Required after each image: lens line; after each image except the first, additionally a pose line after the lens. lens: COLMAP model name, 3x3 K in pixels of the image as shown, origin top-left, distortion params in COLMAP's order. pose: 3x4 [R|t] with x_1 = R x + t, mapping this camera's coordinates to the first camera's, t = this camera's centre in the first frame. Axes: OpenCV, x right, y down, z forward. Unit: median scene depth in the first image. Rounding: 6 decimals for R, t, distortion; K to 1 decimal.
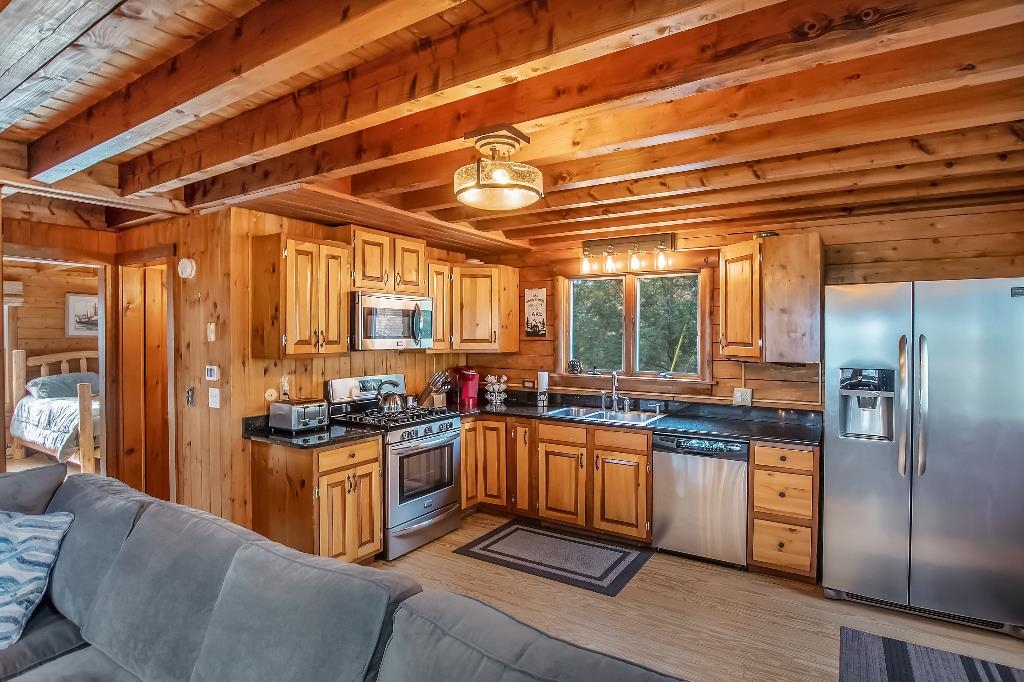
lens RADIAL K [[526.7, 0, 510.5], [0, 526.7, 348.6], [0, 0, 1]] dist [-0.004664, -0.000257]
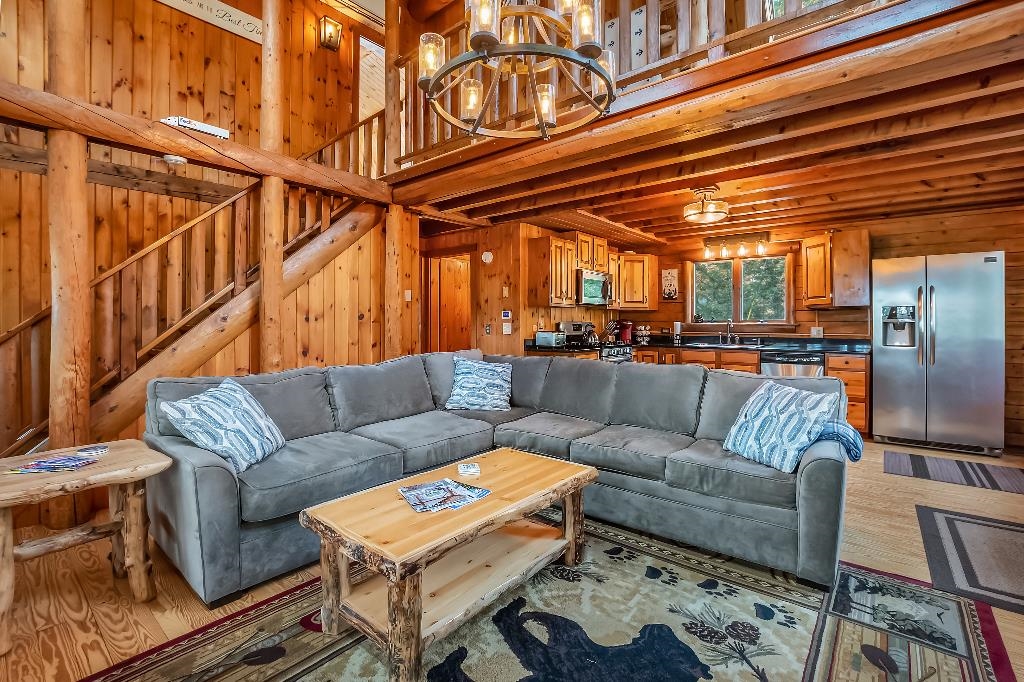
lens RADIAL K [[470.7, 0, 513.4], [0, 470.7, 330.0], [0, 0, 1]] dist [-0.000681, 0.000034]
pose [[0.994114, -0.000094, -0.108343, -0.343058], [-0.001682, 0.999866, -0.016300, 0.116547], [0.108330, 0.016386, 0.993980, -0.557077]]
